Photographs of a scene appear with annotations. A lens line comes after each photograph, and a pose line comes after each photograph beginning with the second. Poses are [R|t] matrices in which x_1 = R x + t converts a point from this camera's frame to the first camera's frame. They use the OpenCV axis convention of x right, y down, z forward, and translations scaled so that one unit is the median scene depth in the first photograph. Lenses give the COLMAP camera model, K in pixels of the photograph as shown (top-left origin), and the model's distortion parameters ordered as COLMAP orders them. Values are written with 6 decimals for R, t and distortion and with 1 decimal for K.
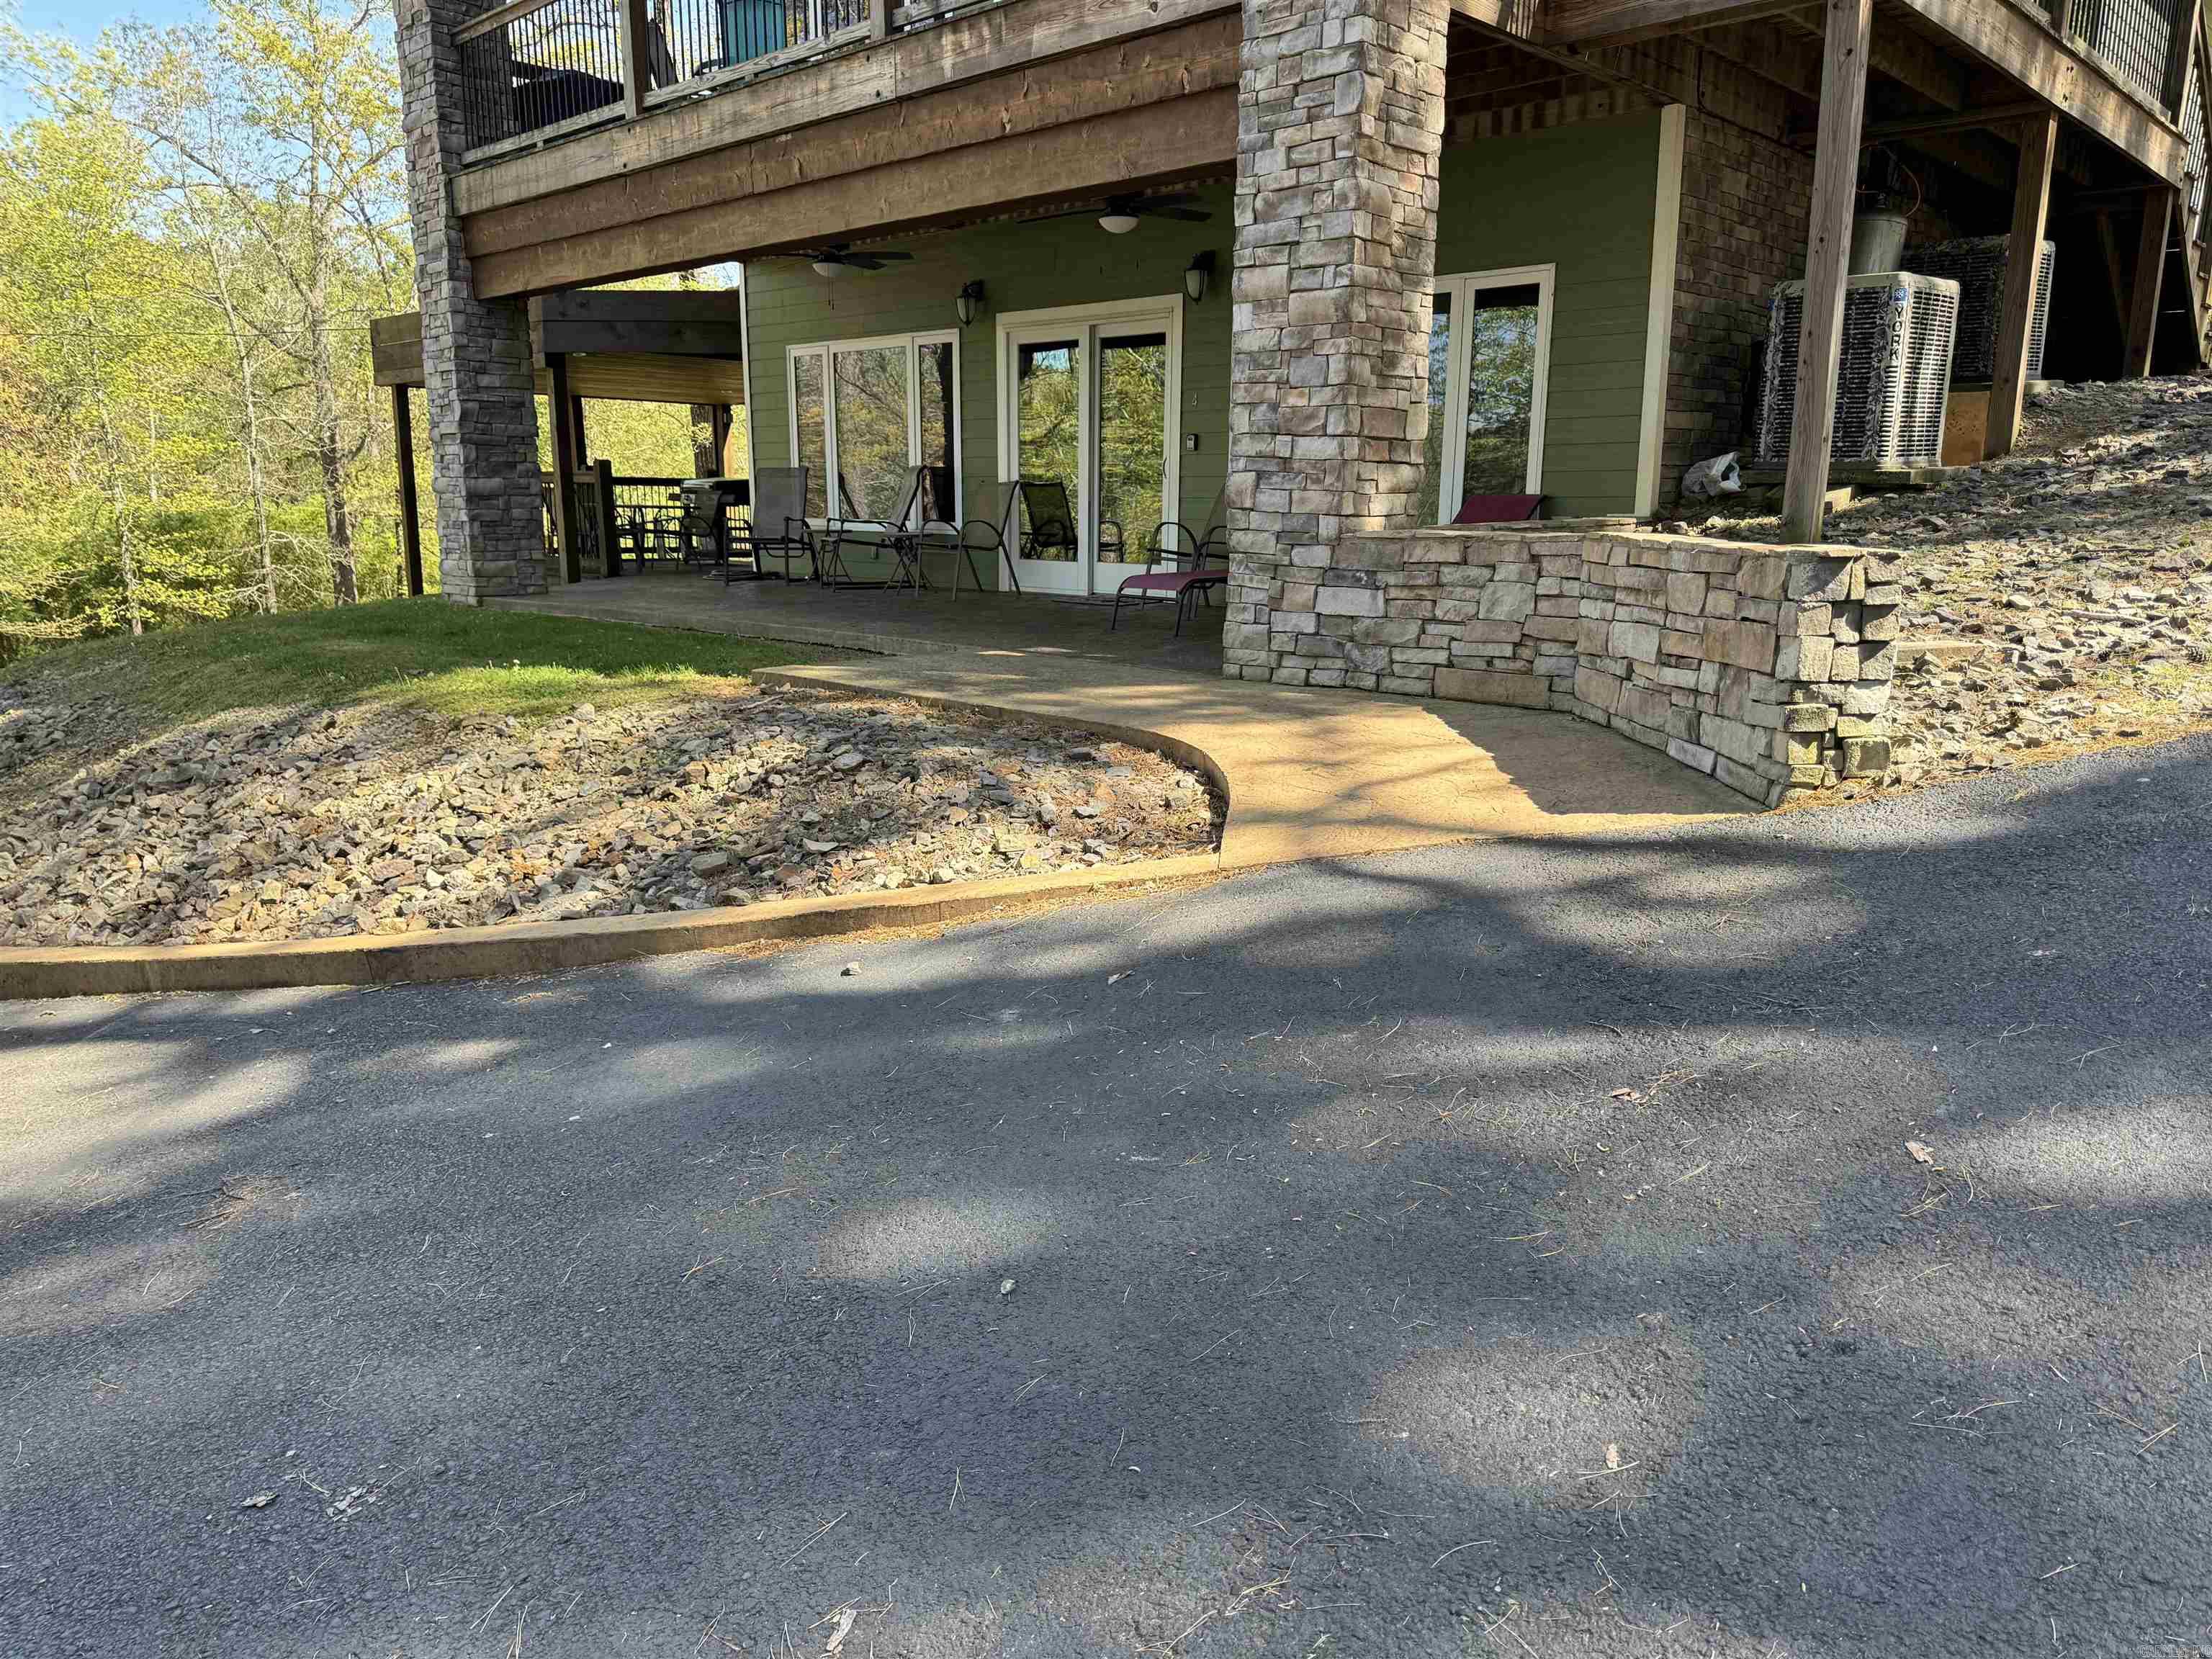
lens RADIAL K [[1564.6, 0, 1112.1], [0, 1564.6, 831.0], [0, 0, 1]] dist [0.010205, -0.002898]
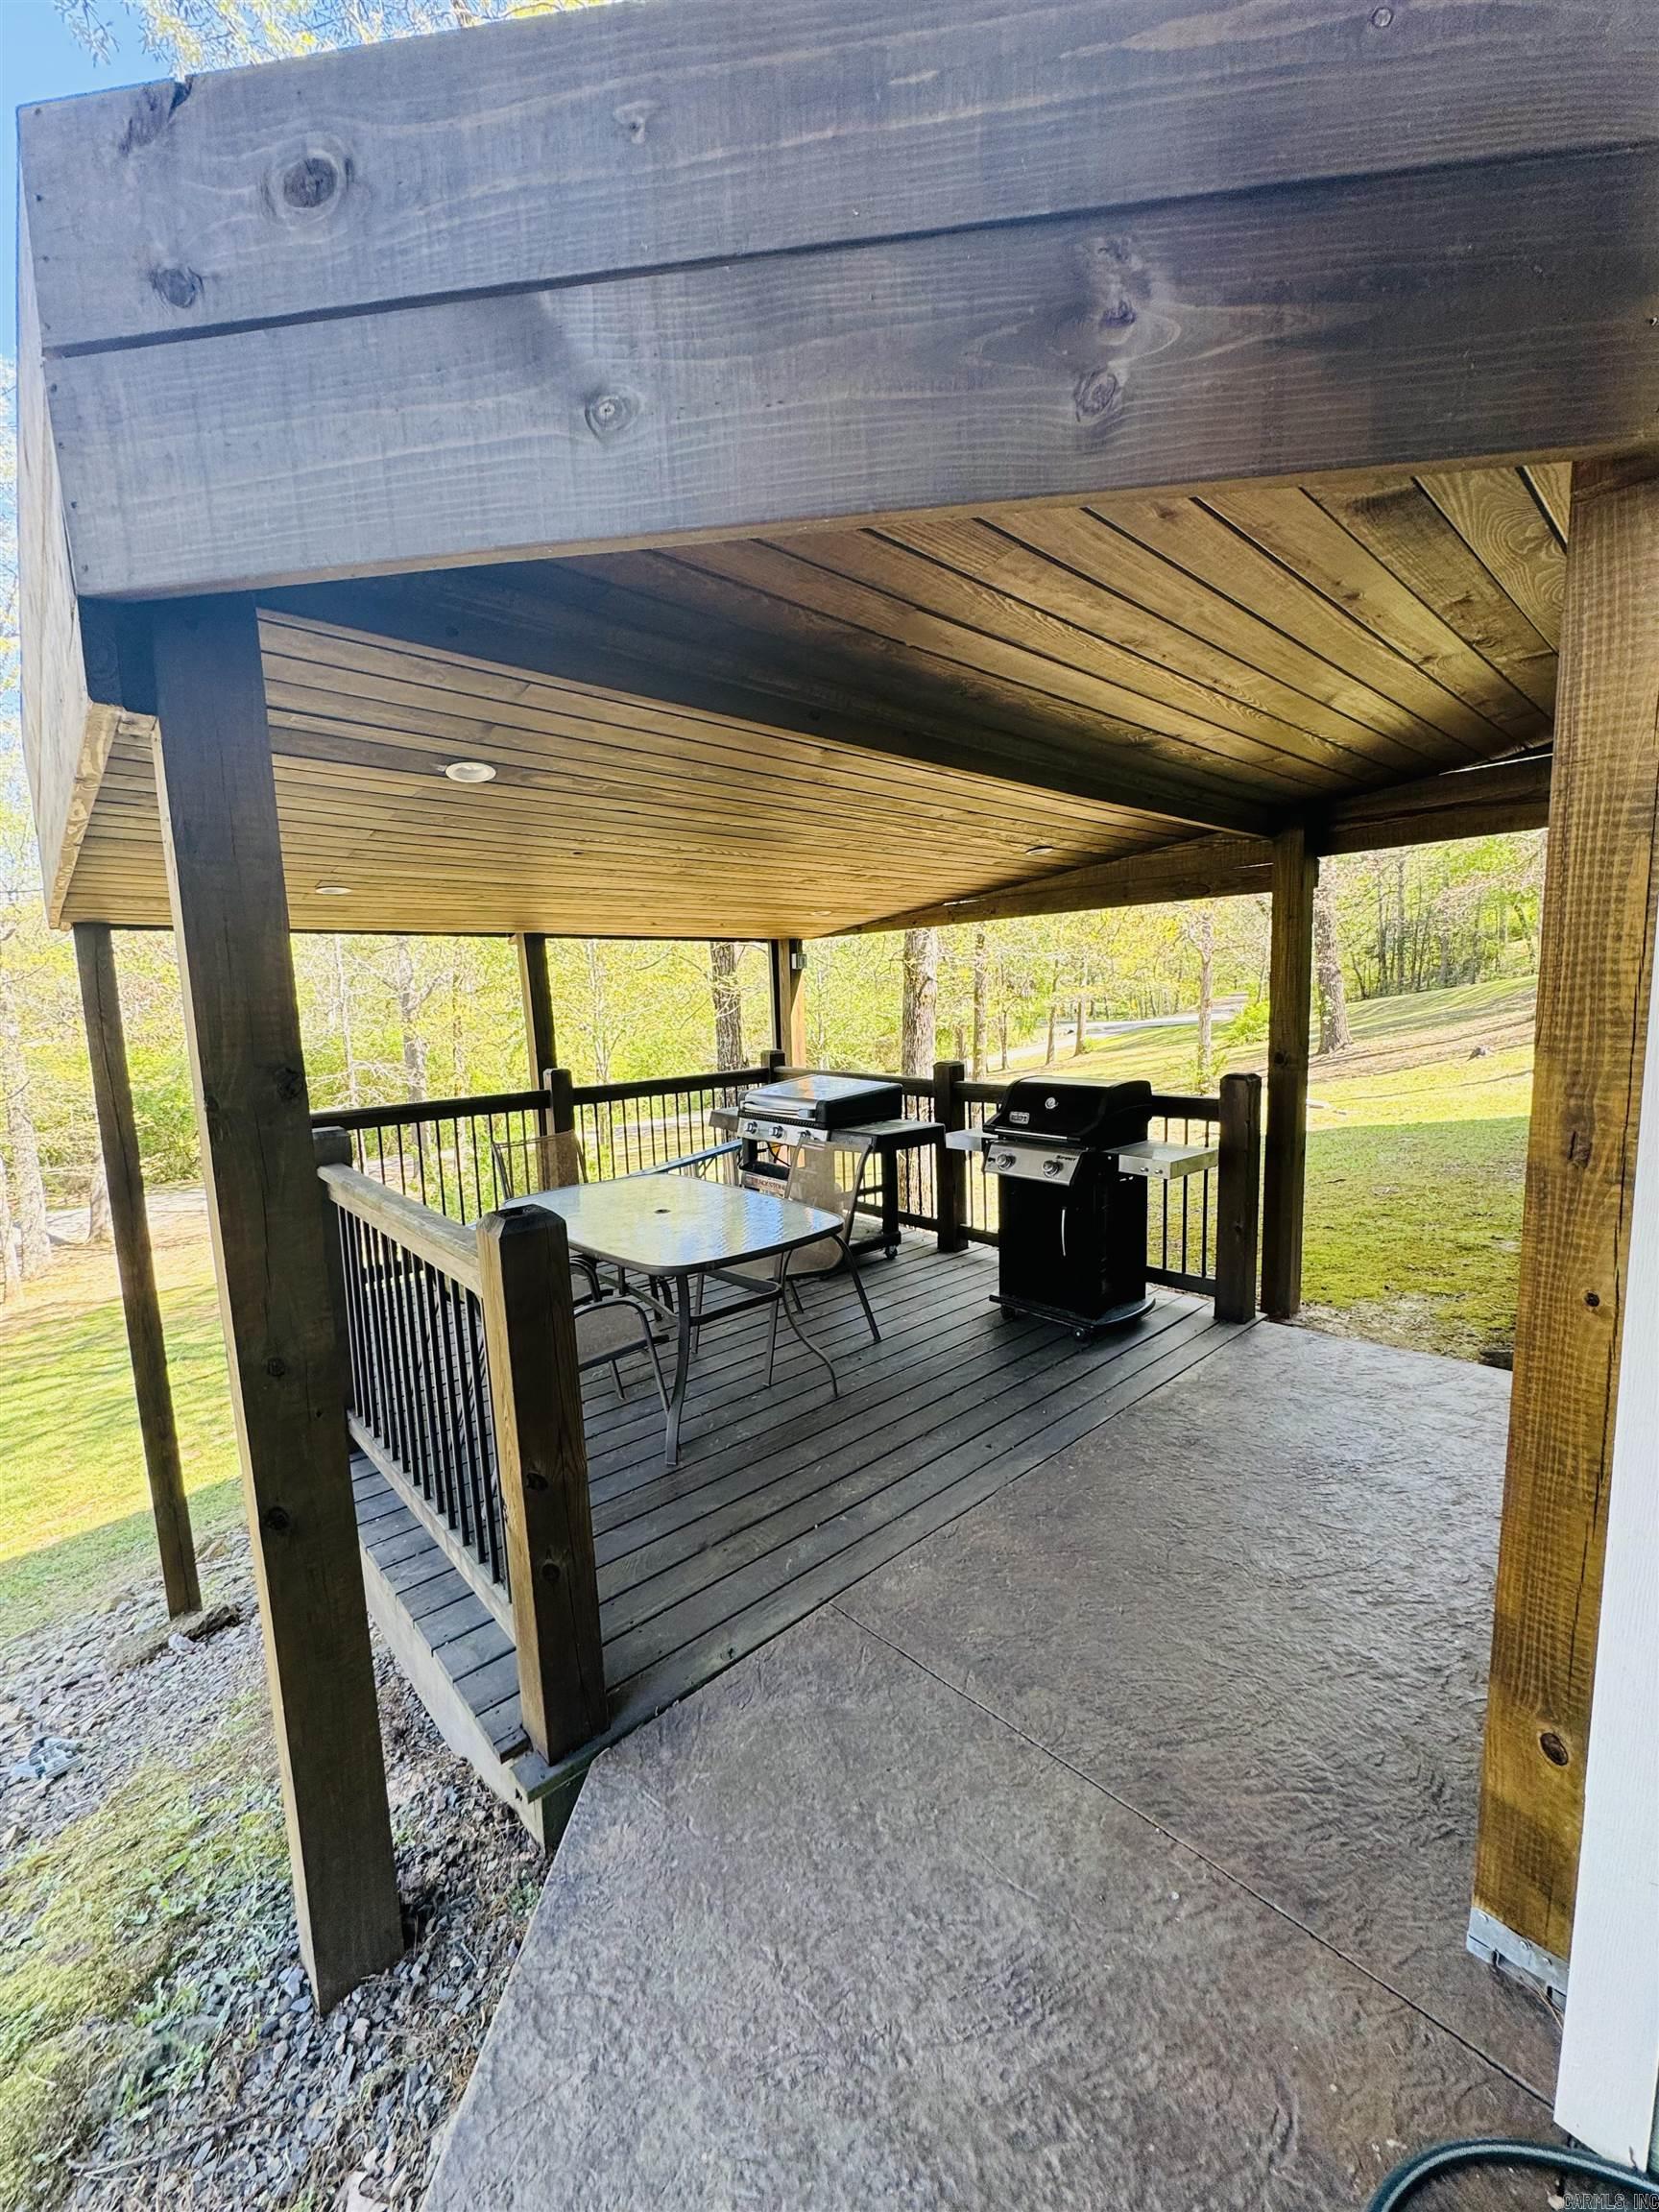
lens RADIAL K [[877.2, 0, 827.4], [0, 877.2, 1099.6], [0, 0, 1]] dist [-0.003568, 0.001035]
pose [[0.996771, -0.030986, -0.074080, -0.357189], [0.024766, 0.996204, -0.083455, -0.310843], [0.076385, 0.081351, 0.993754, 1.144903]]
